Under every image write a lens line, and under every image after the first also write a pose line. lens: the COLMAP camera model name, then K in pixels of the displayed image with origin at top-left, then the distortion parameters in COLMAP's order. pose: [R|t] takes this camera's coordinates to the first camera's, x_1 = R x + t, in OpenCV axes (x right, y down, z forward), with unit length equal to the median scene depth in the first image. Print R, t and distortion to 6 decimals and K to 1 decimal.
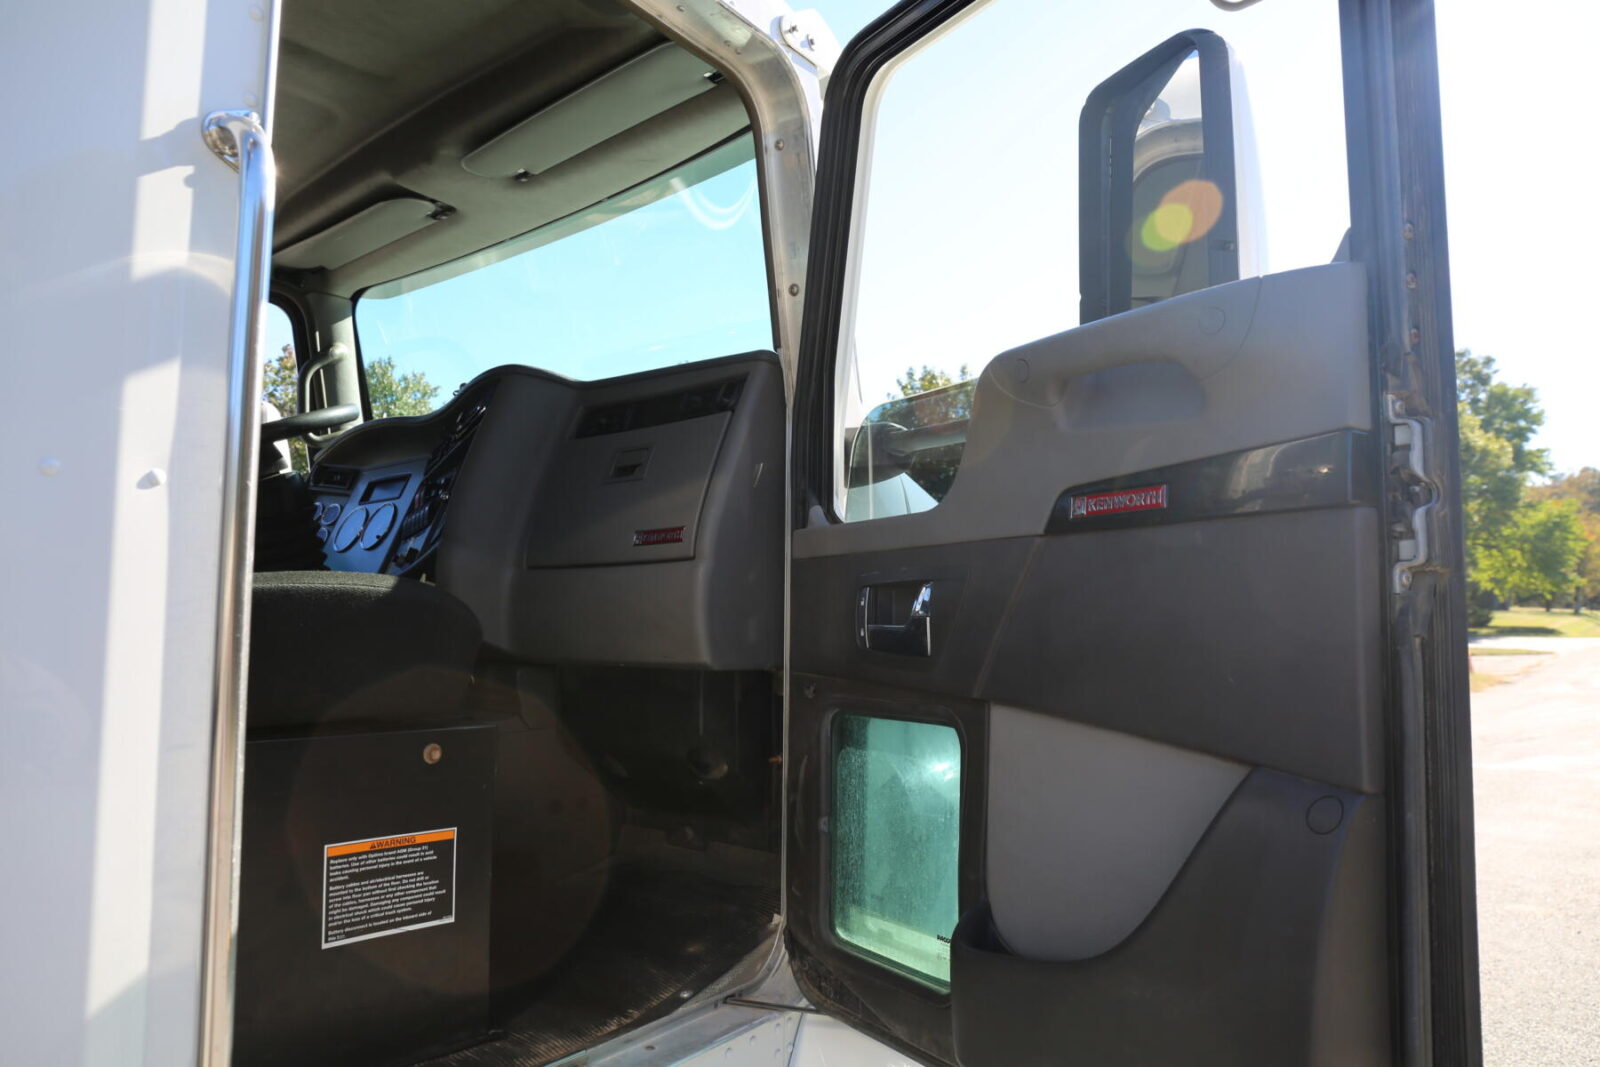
lens RADIAL K [[1057.5, 0, 795.5], [0, 1057.5, 538.9], [0, 0, 1]] dist [-0.098484, 0.061518]
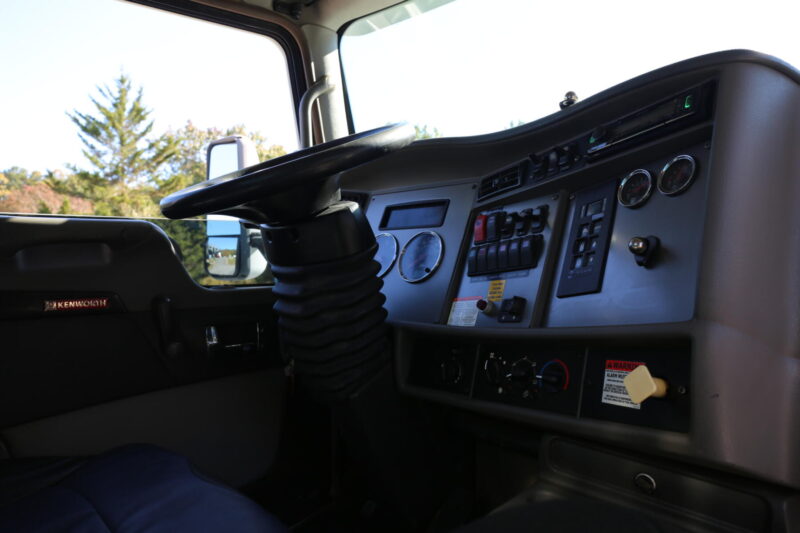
lens RADIAL K [[528.7, 0, 397.8], [0, 528.7, 269.2], [0, 0, 1]] dist [-0.098484, 0.061518]
pose [[0.996432, -0.011288, -0.083637, -0.691874], [0.020436, 0.993795, 0.109336, -0.097571], [0.081883, -0.110655, 0.990480, 0.952336]]
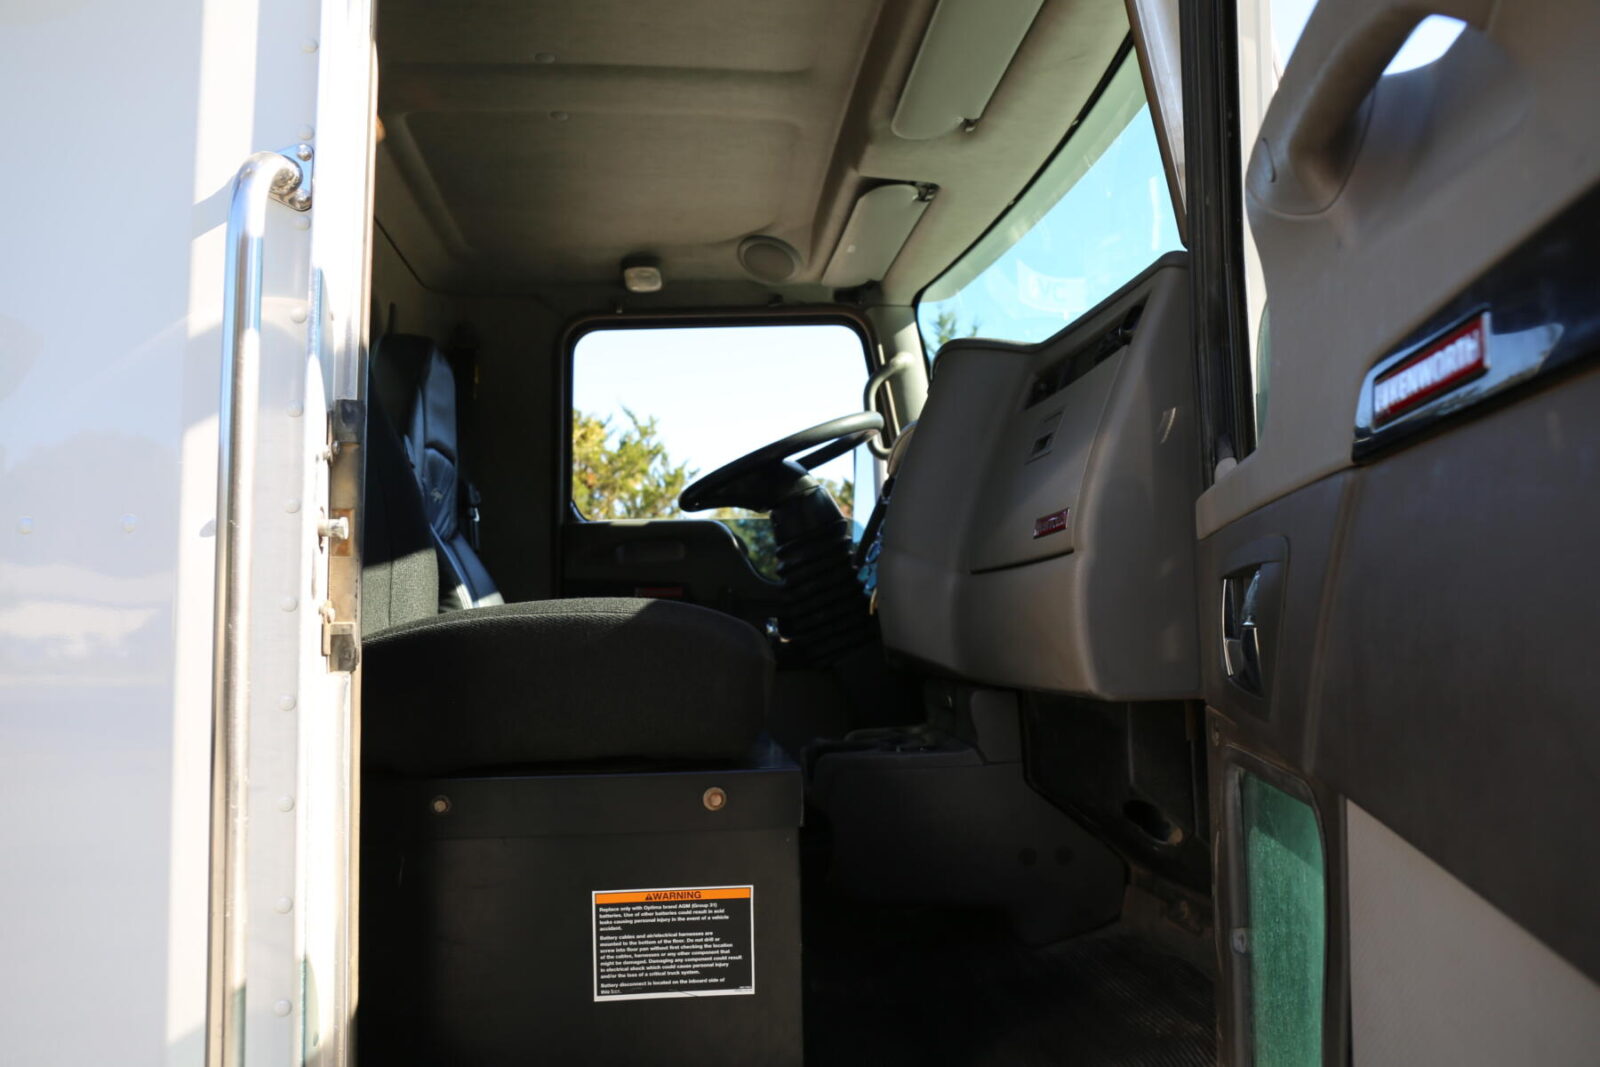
lens RADIAL K [[1060.7, 0, 824.2], [0, 1060.7, 533.5], [0, 0, 1]] dist [-0.120688, 0.098897]
pose [[0.746130, -0.082329, -0.660690, 0.323439], [0.081335, 0.996164, -0.032280, 0.019875], [0.660813, -0.029652, 0.749964, 0.405726]]
